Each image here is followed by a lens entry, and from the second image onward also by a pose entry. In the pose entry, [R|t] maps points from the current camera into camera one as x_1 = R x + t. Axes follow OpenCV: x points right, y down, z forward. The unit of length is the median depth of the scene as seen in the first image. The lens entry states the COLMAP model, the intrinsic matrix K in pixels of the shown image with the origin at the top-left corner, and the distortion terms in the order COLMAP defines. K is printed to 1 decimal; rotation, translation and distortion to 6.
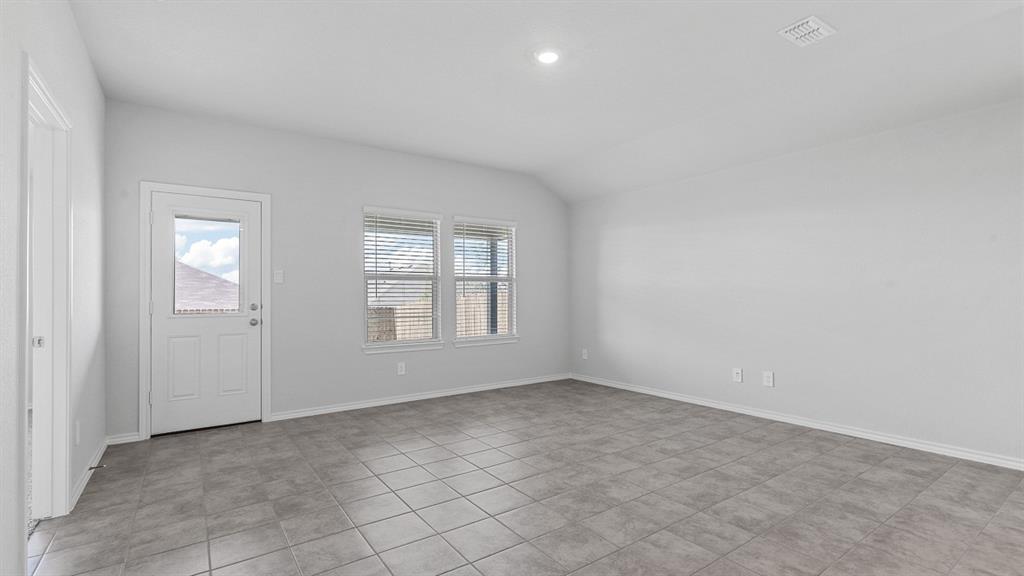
lens RADIAL K [[463.4, 0, 516.0], [0, 463.4, 288.4], [0, 0, 1]] dist [0.001997, 0.000429]
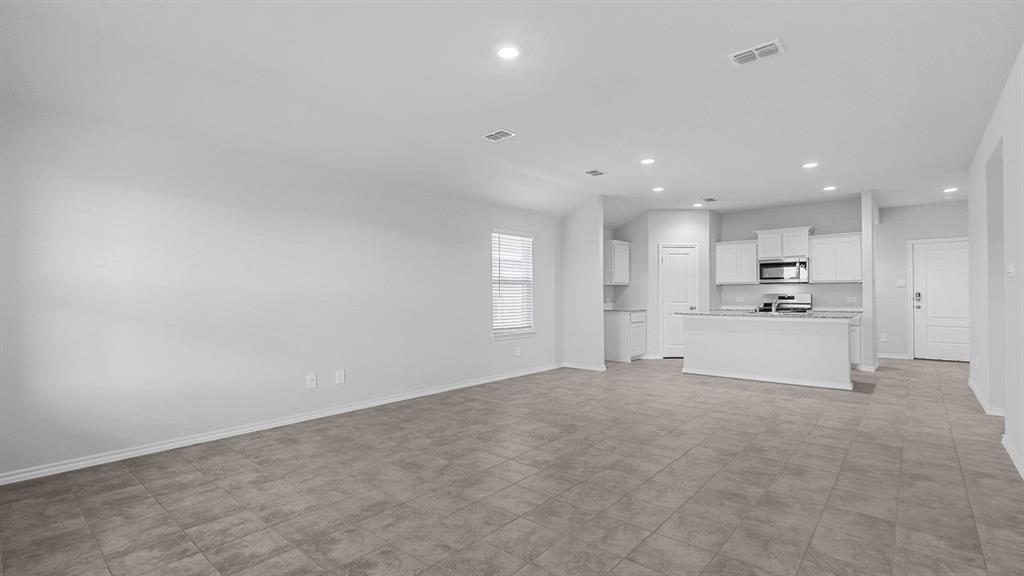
lens RADIAL K [[463.4, 0, 514.4], [0, 463.4, 290.5], [0, 0, 1]] dist [0.001997, 0.000429]
pose [[-0.236997, 0.017724, 0.971349, -0.654328], [-0.010889, 0.999722, -0.020899, 0.011507], [-0.971449, -0.015530, -0.236738, 0.920049]]
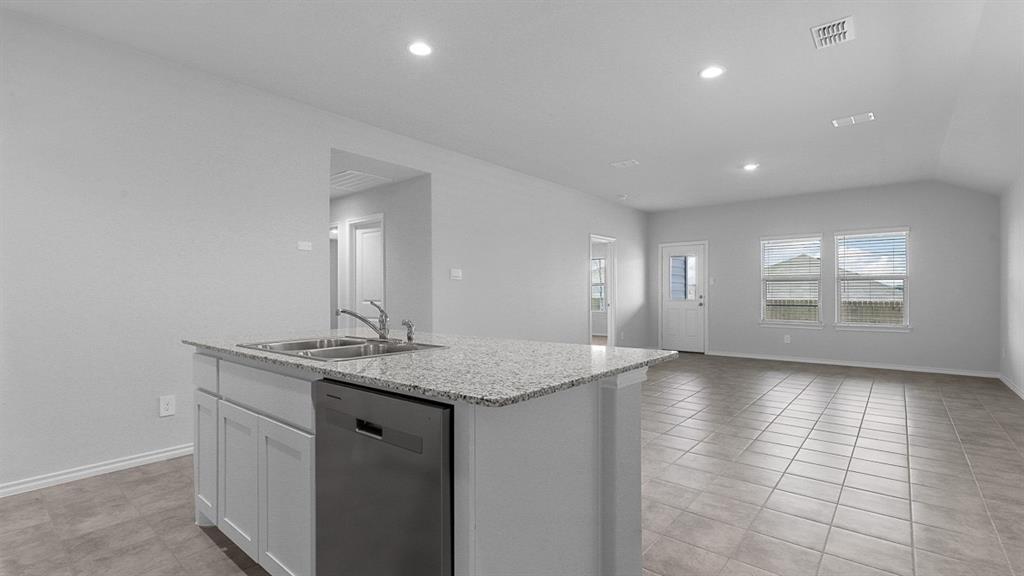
lens RADIAL K [[463.4, 0, 514.2], [0, 463.4, 291.4], [0, 0, 1]] dist [0.001997, 0.000429]
pose [[0.252752, 0.003734, -0.967524, 1.265645], [0.017983, 0.999802, 0.008557, -0.016738], [0.967364, -0.019561, 0.252635, -0.322005]]
